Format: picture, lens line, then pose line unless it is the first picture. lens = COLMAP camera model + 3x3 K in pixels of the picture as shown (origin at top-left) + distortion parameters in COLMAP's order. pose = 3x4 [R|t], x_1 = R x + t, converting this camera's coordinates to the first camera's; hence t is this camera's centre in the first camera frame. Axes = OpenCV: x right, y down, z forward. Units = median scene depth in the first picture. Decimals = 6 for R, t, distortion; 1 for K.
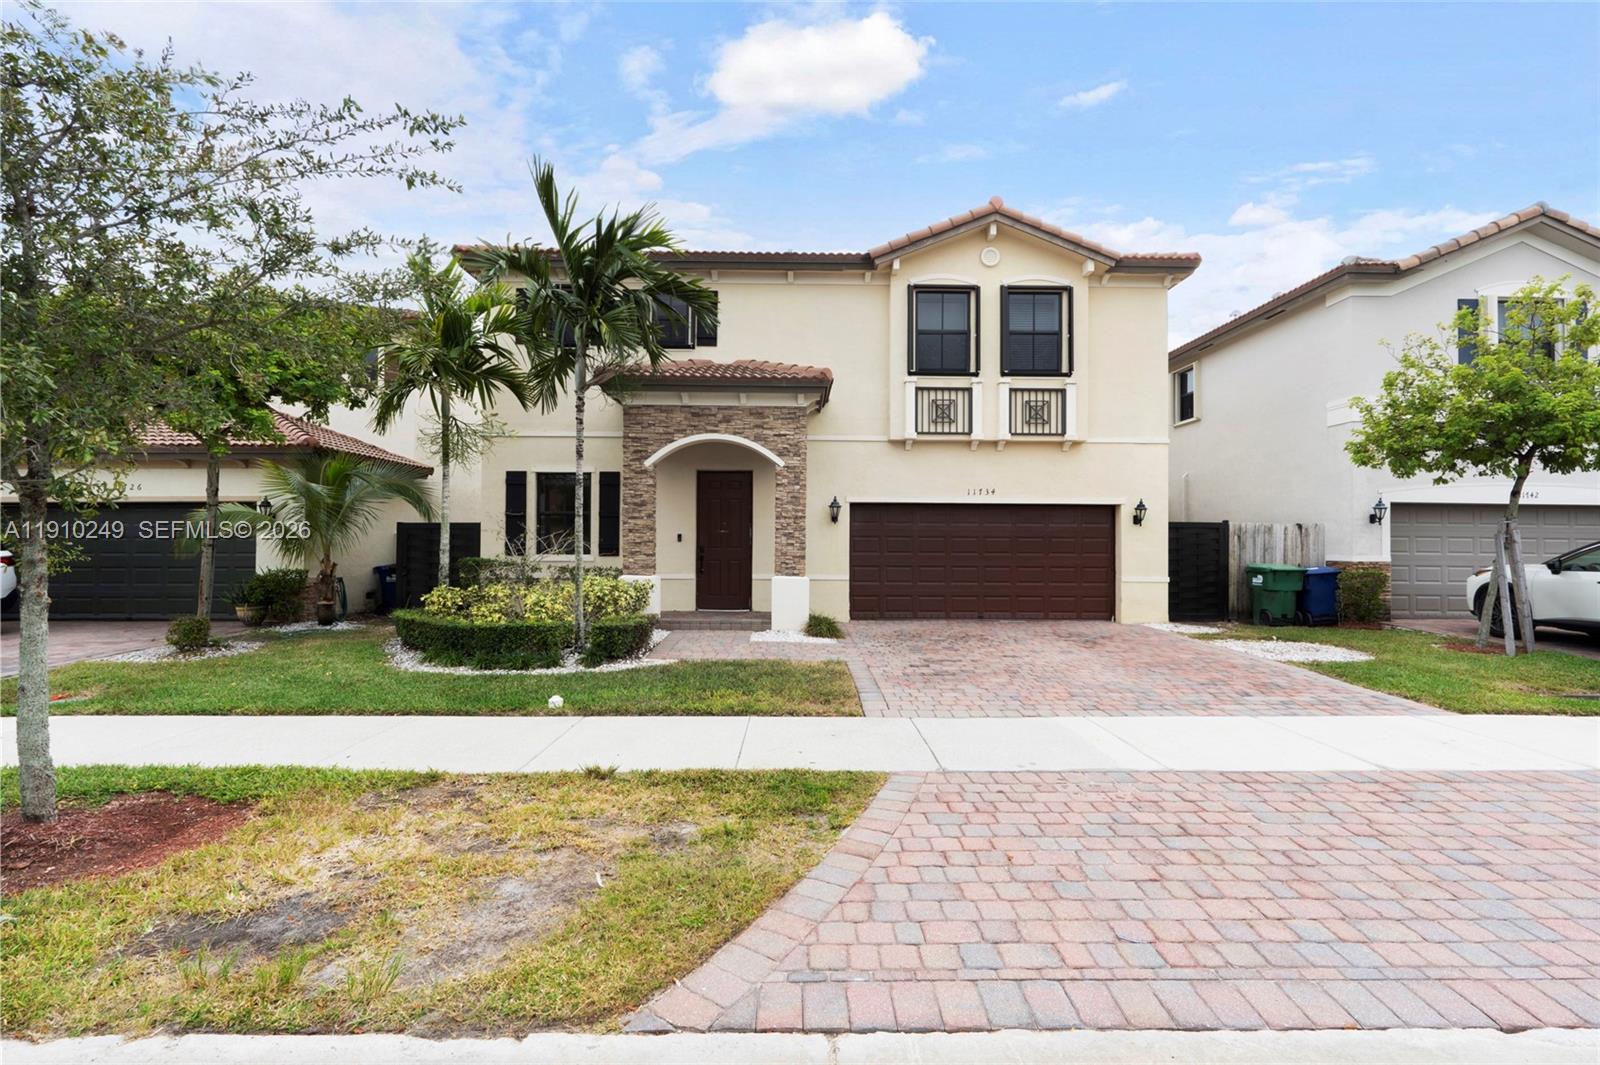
lens RADIAL K [[707.9, 0, 798.0], [0, 707.9, 532.1], [0, 0, 1]] dist [-0.003615, -0.000116]
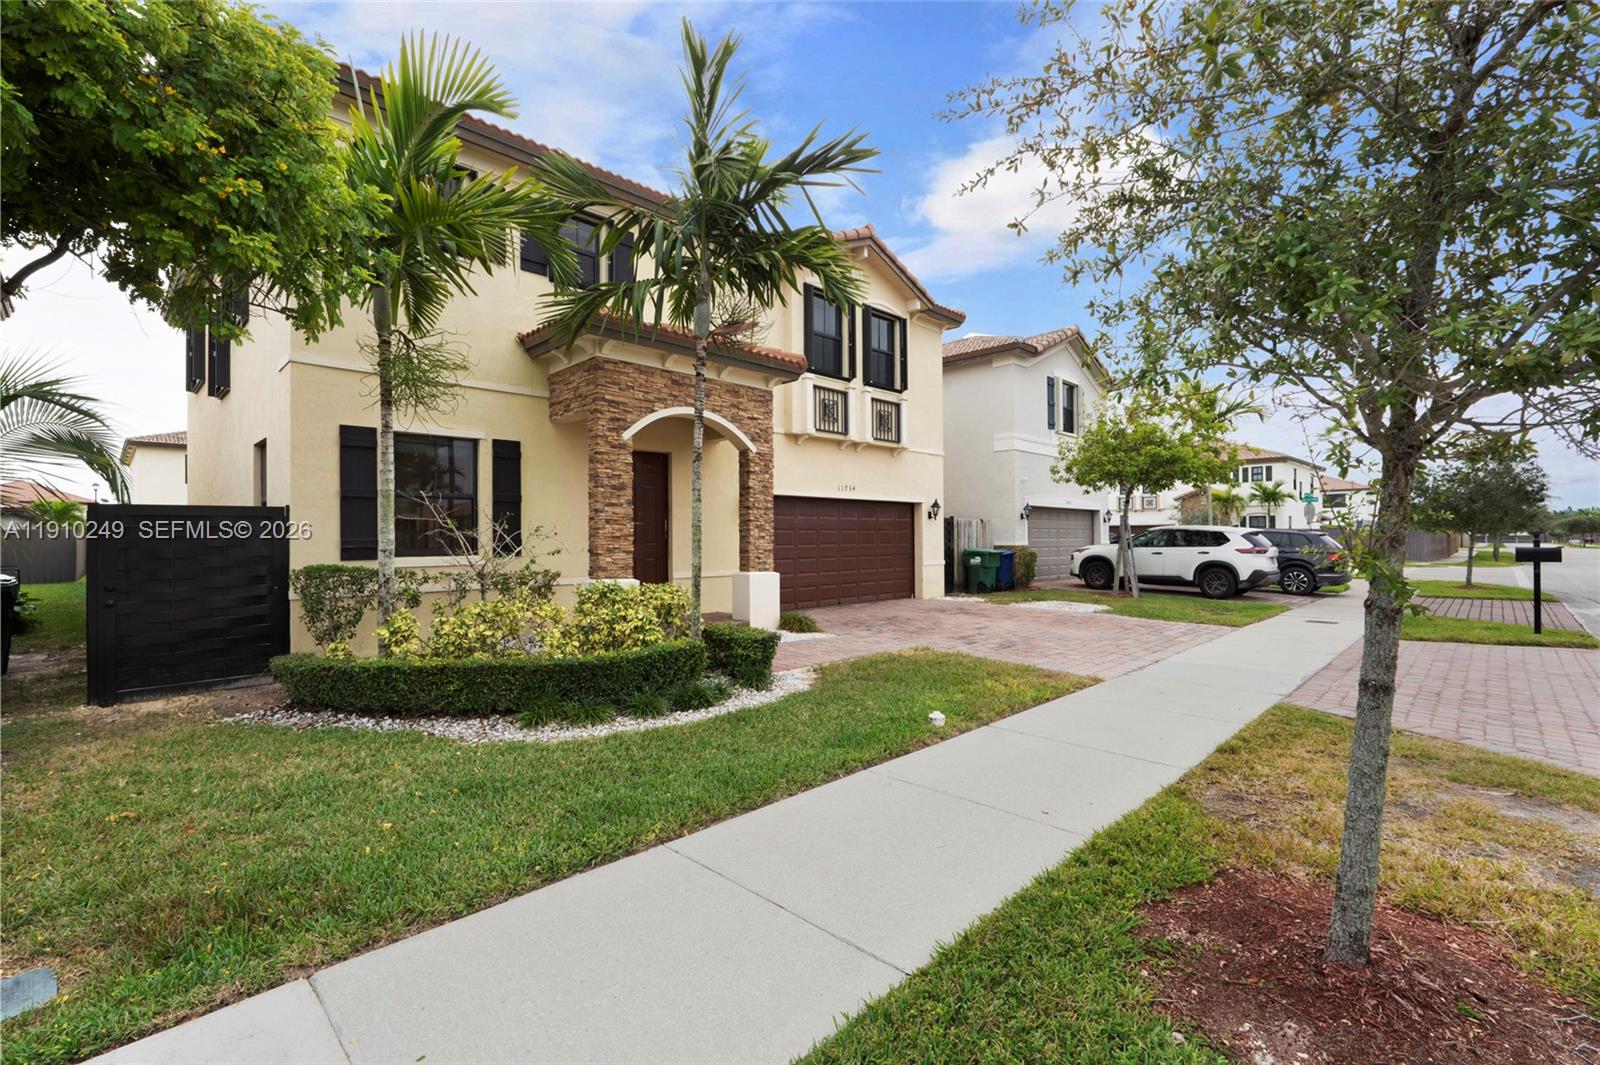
lens RADIAL K [[707.9, 0, 794.9], [0, 707.9, 533.2], [0, 0, 1]] dist [-0.003615, -0.000116]
pose [[0.714632, -0.006139, 0.699473, -0.576616], [0.002069, 0.999976, 0.006662, 0.005957], [-0.699497, -0.003313, 0.714628, 0.278288]]
